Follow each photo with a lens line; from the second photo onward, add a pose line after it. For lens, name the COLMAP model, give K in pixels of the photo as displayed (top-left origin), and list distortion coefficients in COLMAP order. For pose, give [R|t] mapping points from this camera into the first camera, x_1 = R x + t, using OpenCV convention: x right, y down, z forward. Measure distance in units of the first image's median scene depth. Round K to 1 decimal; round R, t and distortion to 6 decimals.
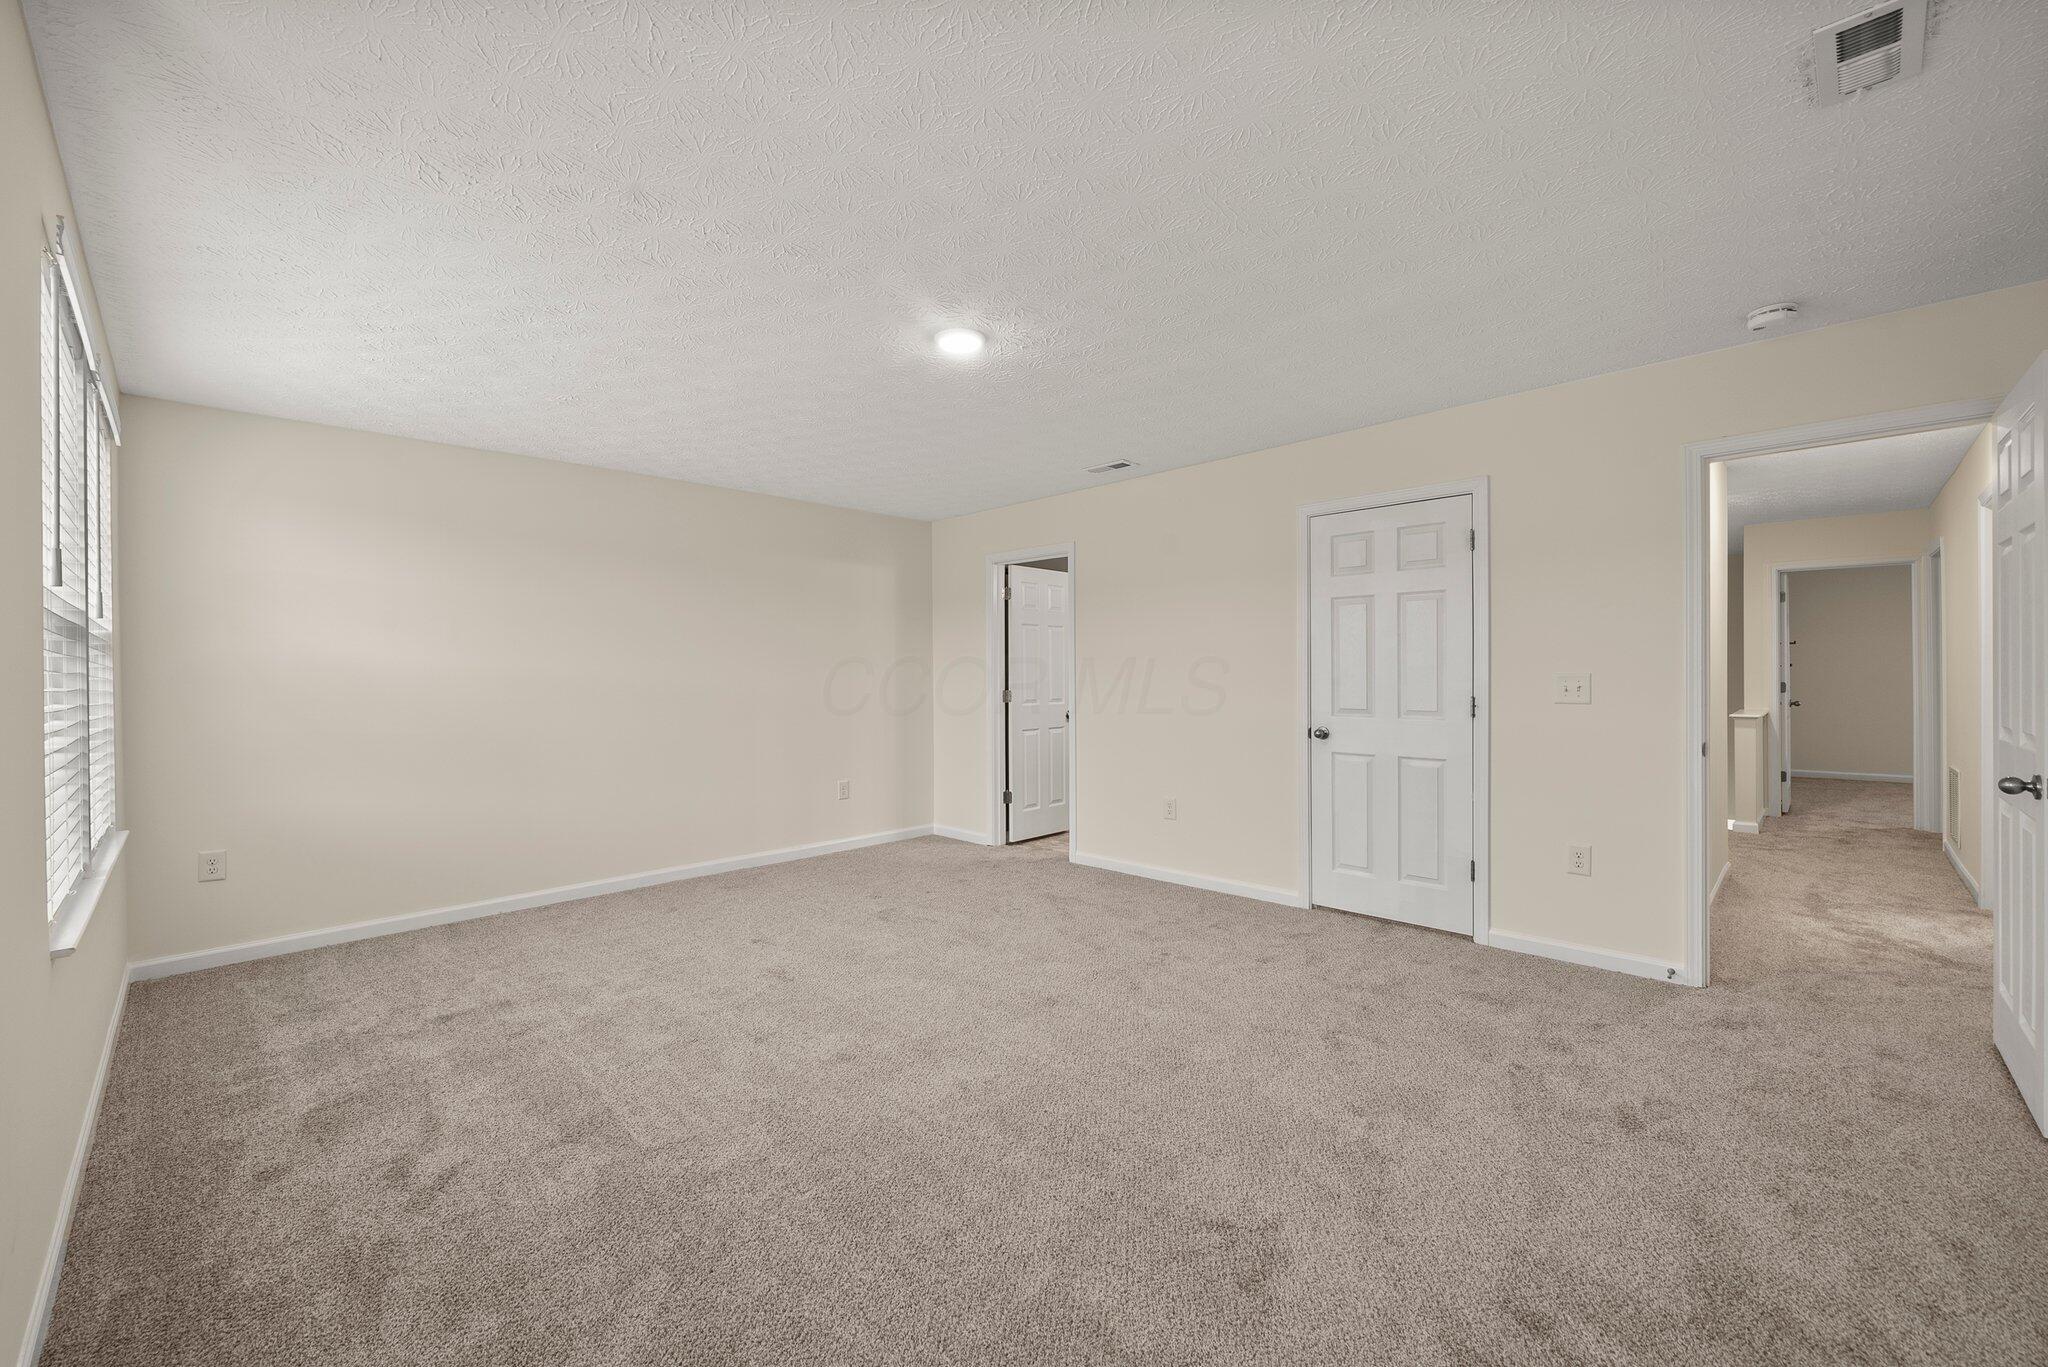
lens RADIAL K [[811.6, 0, 1023.0], [0, 811.6, 681.7], [0, 0, 1]] dist [-0.000411, -0.000093]
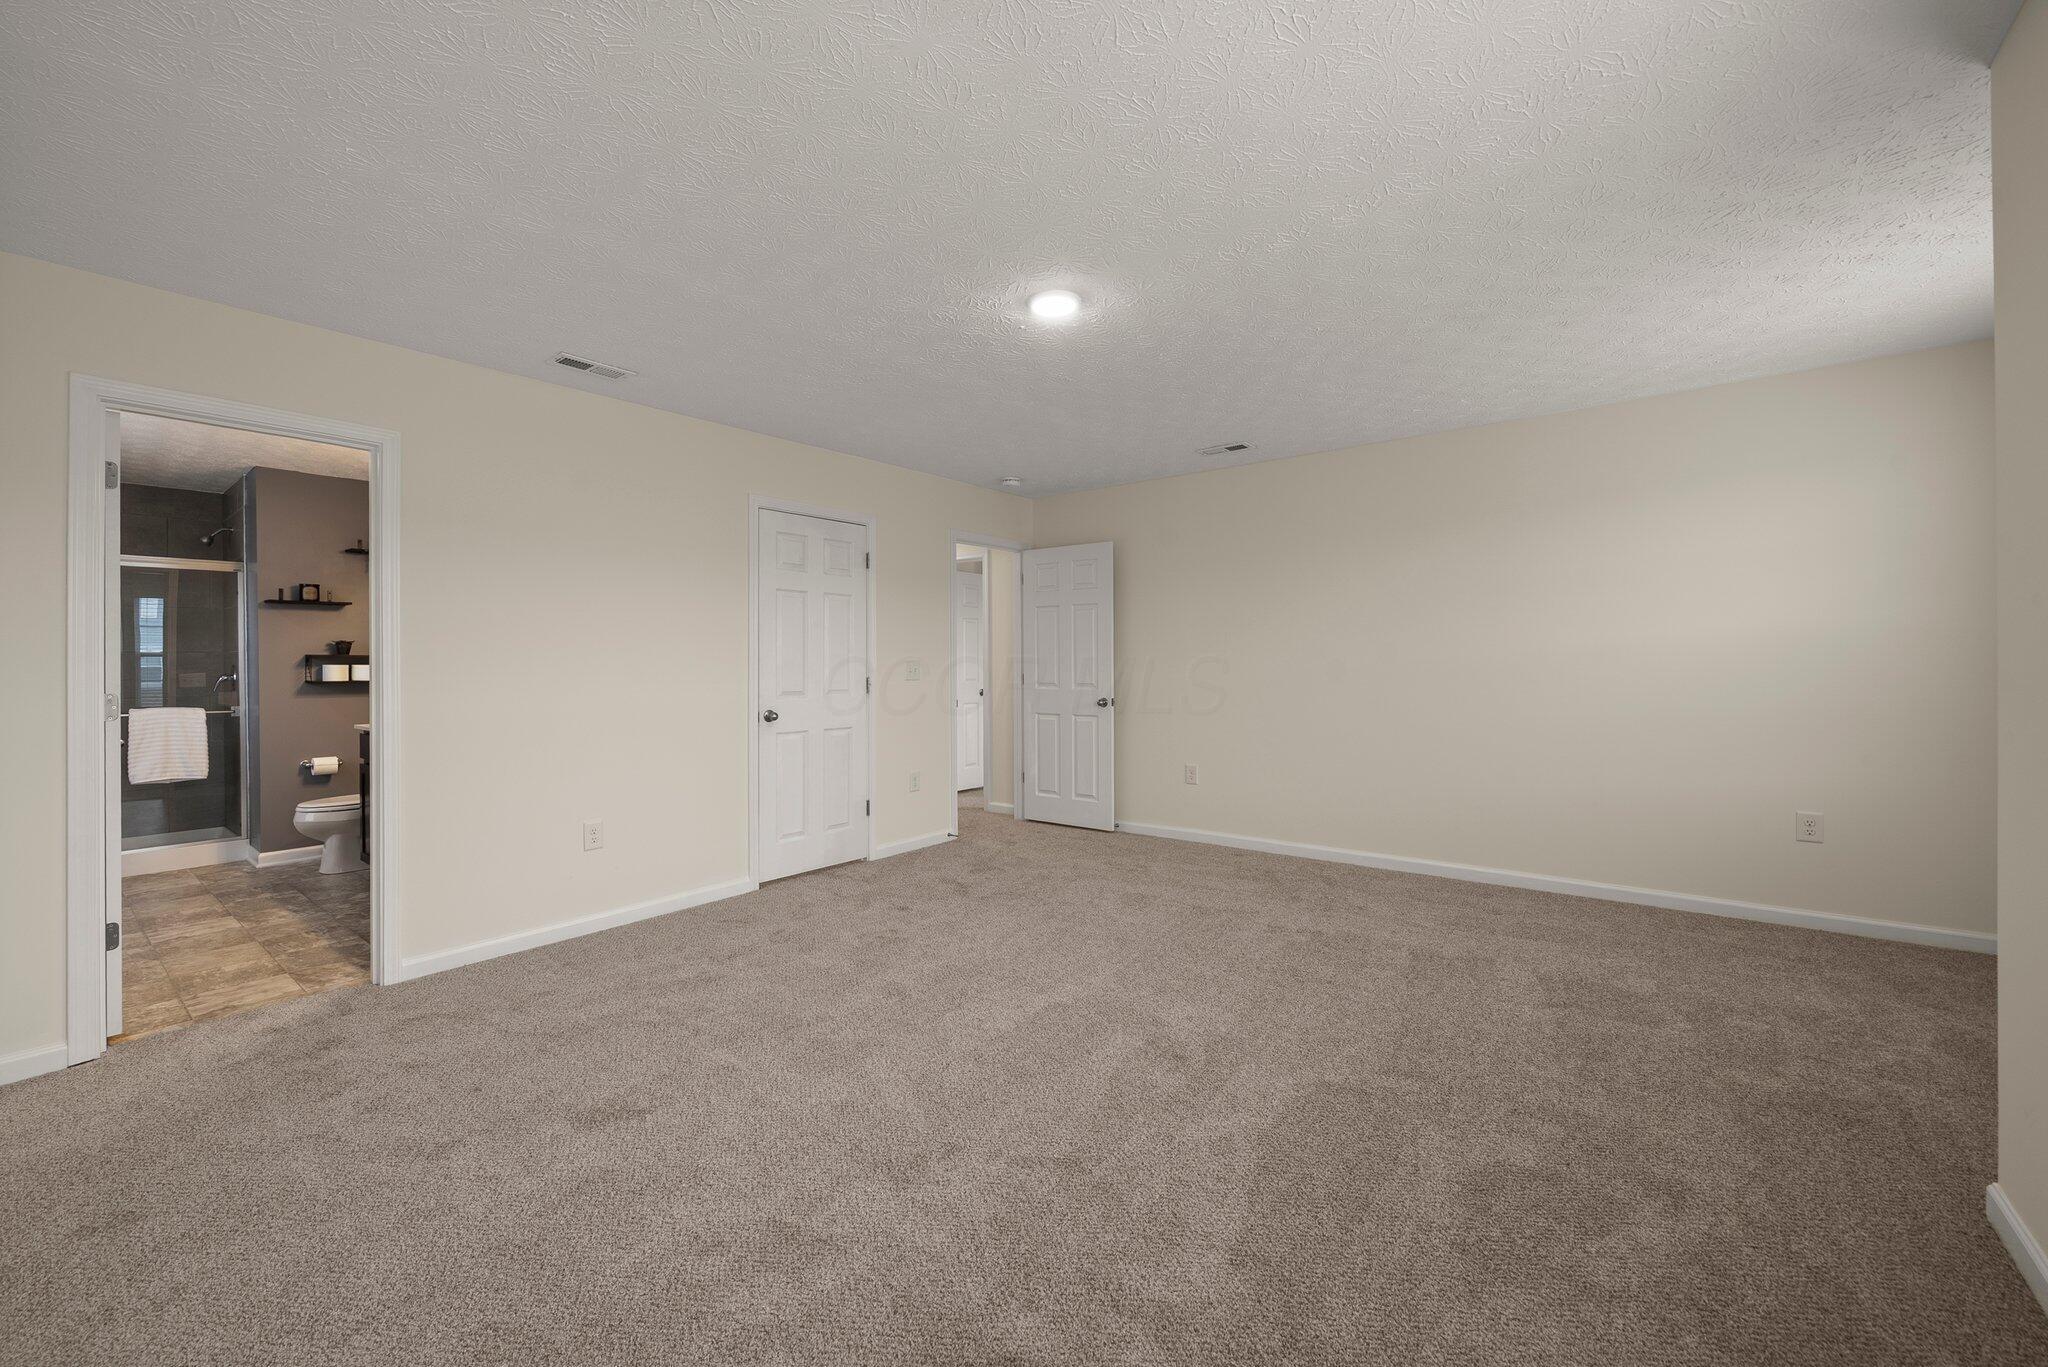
lens RADIAL K [[811.6, 0, 1018.4], [0, 811.6, 677.4], [0, 0, 1]] dist [-0.000411, -0.000093]
pose [[-0.107977, -0.008602, 0.994116, -0.754785], [0.006447, 0.999935, 0.009353, 0.006363], [-0.994133, 0.007419, -0.107914, 0.846307]]
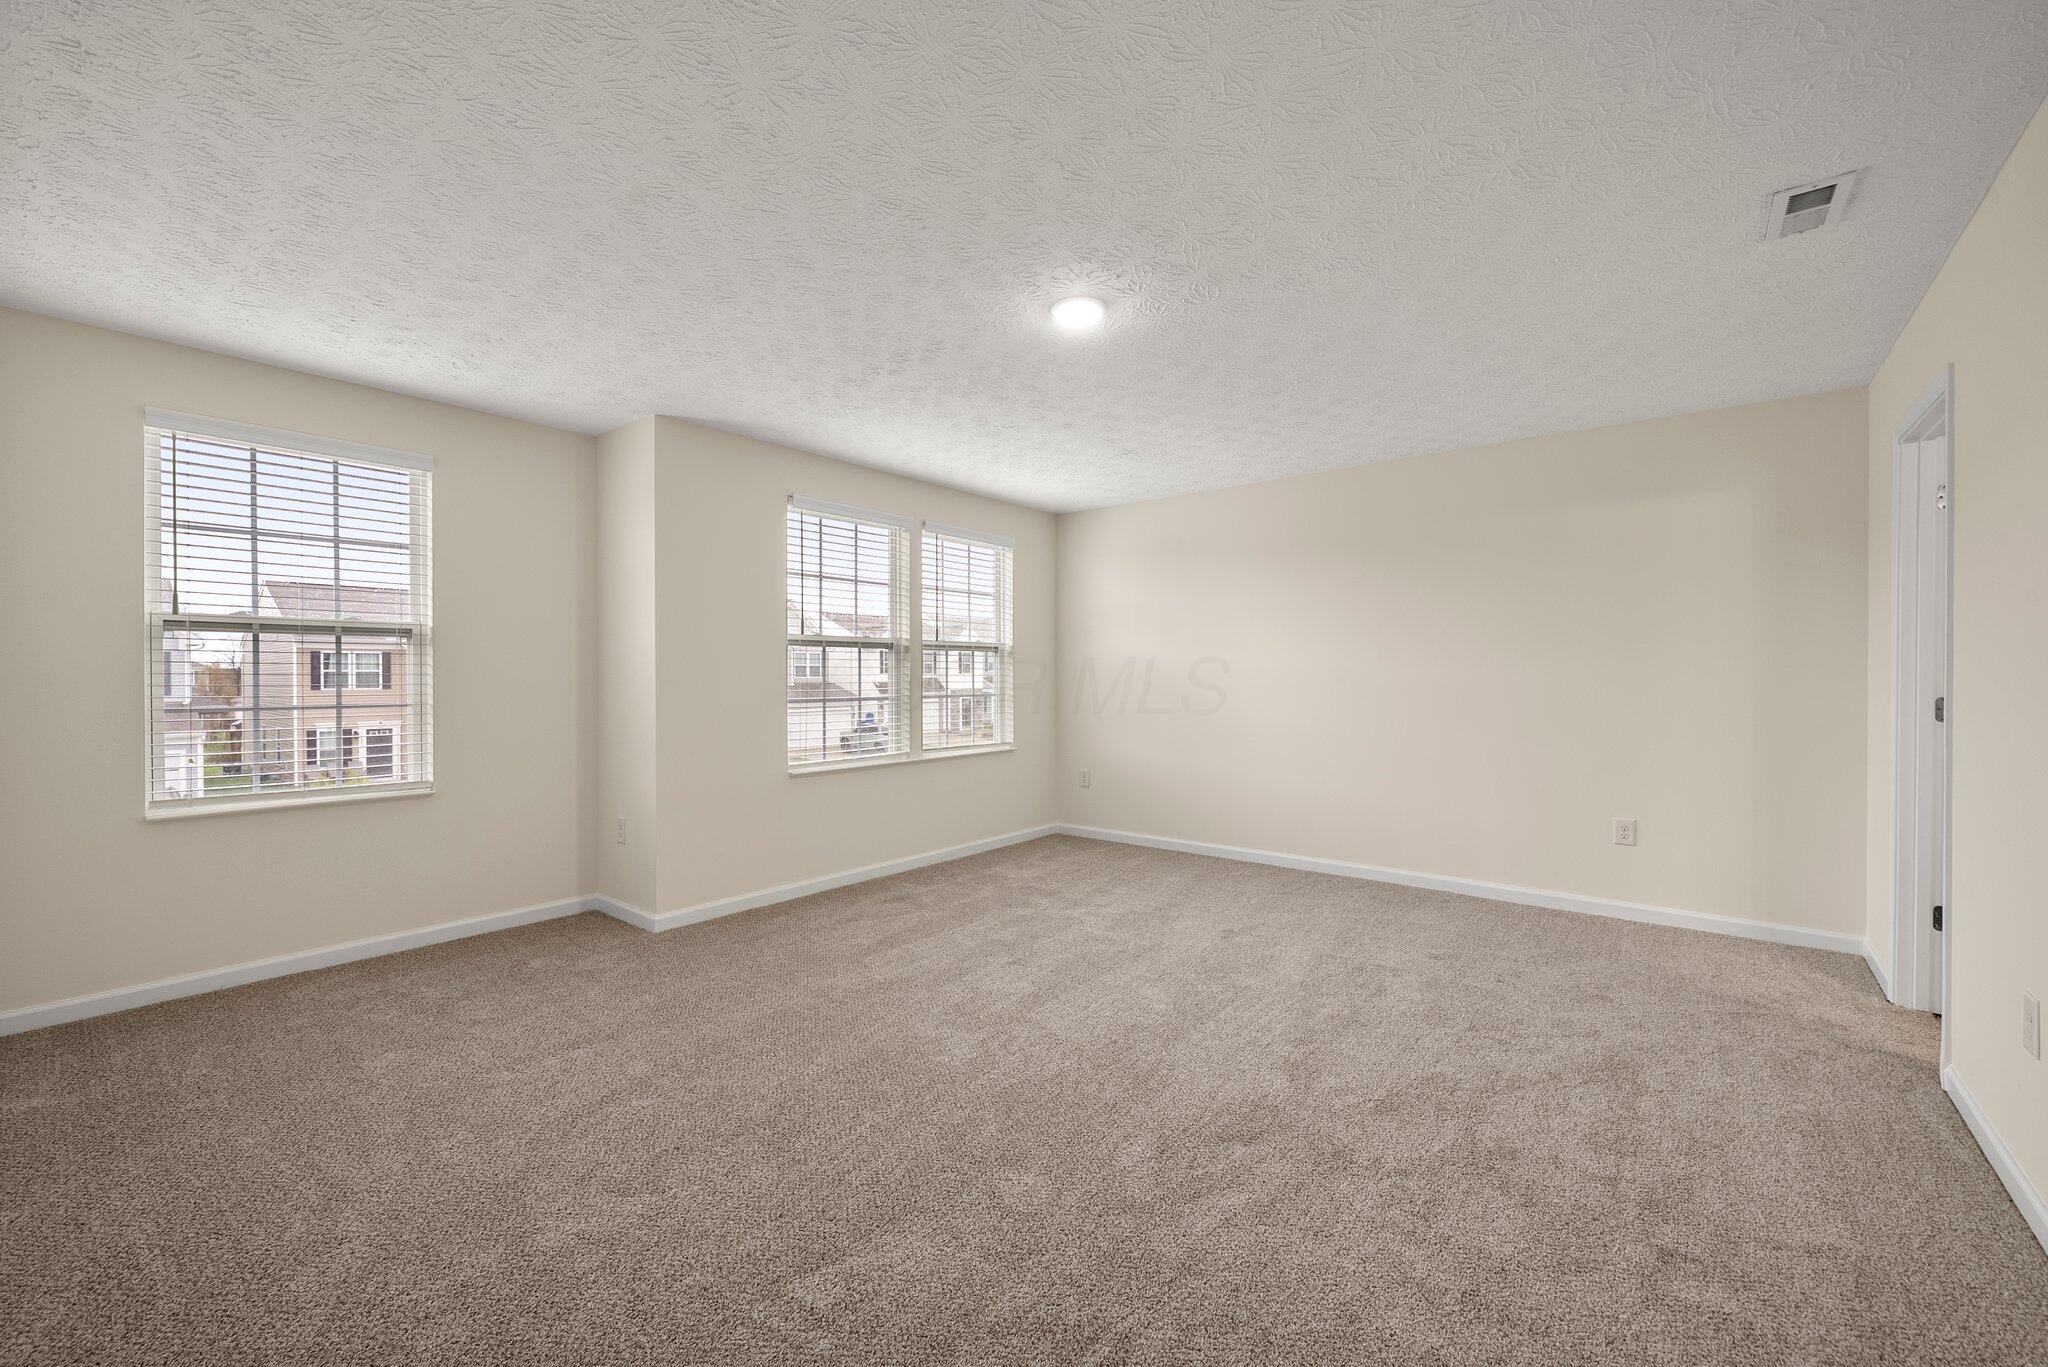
lens RADIAL K [[811.6, 0, 1012.6], [0, 811.6, 670.1], [0, 0, 1]] dist [-0.000411, -0.000093]
pose [[0.082215, 0.005751, -0.996598, 0.648079], [0.000427, 0.999983, 0.005806, -0.015267], [0.996615, -0.000903, 0.082211, 0.624255]]
